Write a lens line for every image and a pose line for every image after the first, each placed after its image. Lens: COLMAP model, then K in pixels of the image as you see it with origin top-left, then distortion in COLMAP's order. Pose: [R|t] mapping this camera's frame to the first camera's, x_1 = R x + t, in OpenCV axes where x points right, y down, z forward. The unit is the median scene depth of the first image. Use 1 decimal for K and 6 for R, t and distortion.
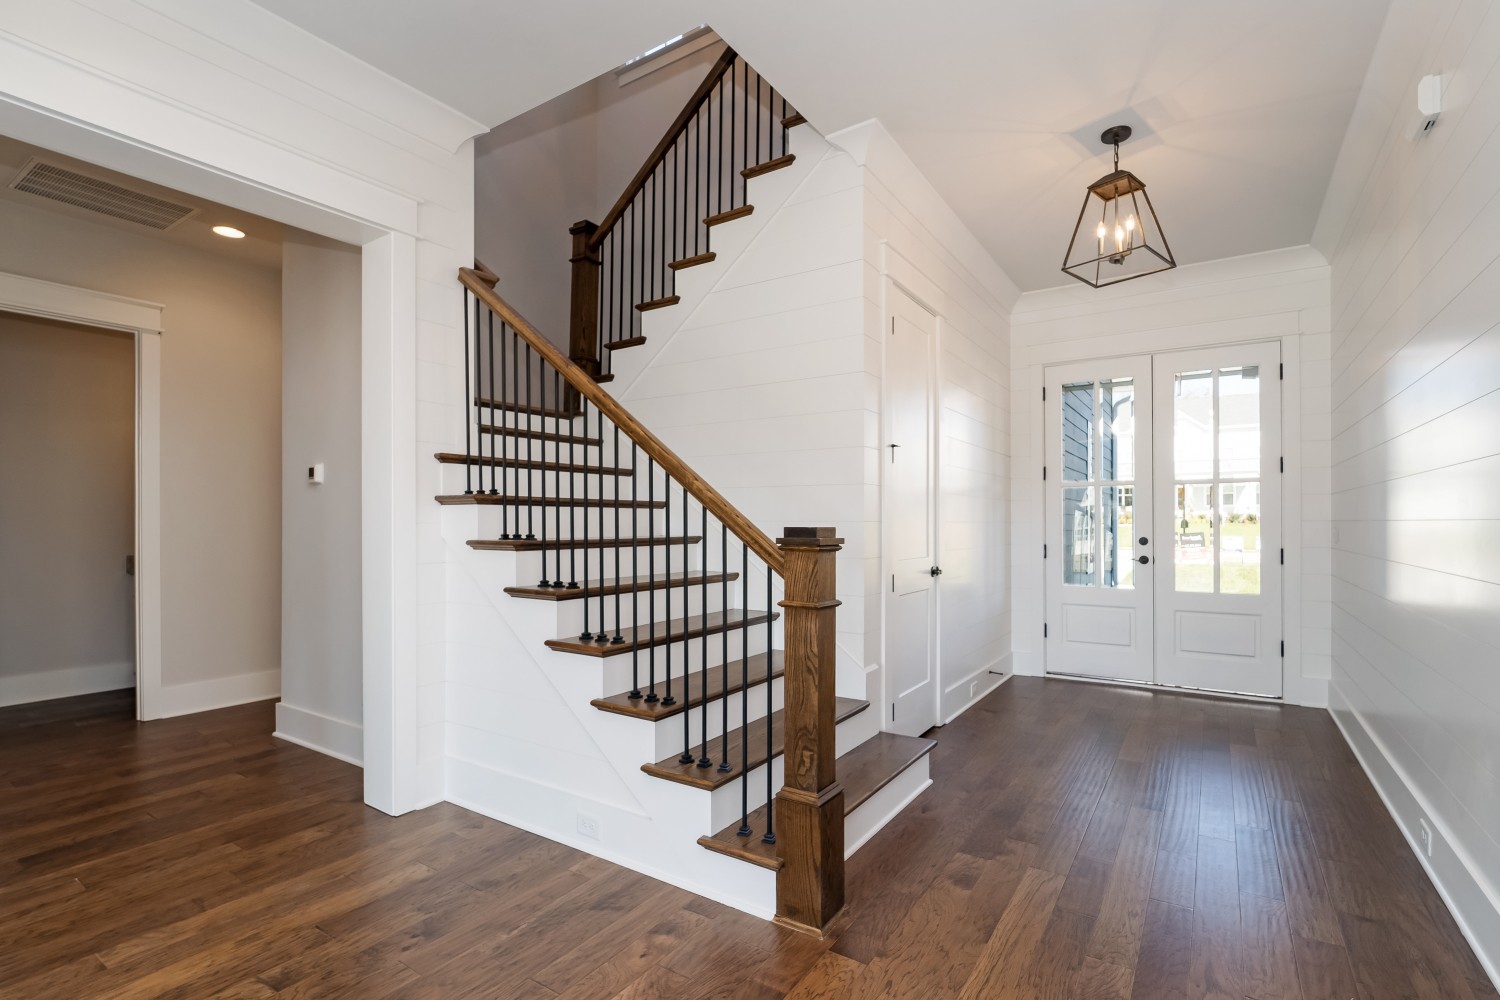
lens RADIAL K [[687.8, 0, 785.2], [0, 687.8, 518.4], [0, 0, 1]] dist [-0.006683, -0.003033]
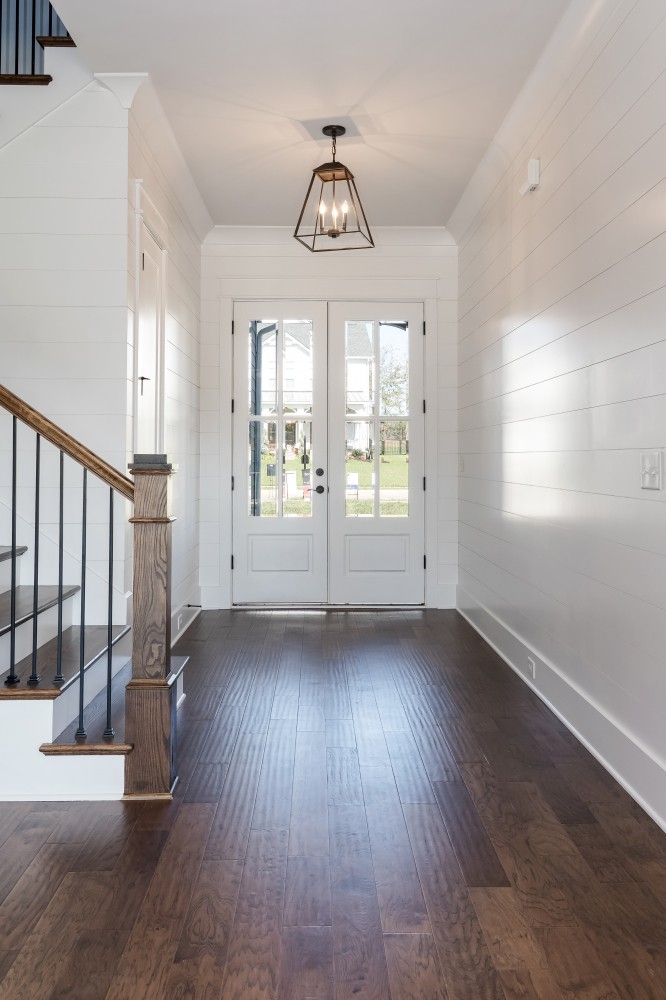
lens RADIAL K [[892.4, 0, 331.2], [0, 892.4, 426.8], [0, 0, 1]] dist [0.008701, 0.029803]
pose [[0.837840, 0.021218, 0.545504, -0.380246], [-0.005321, 0.999514, -0.030704, 0.007741], [-0.545891, 0.022822, 0.837546, -0.310307]]
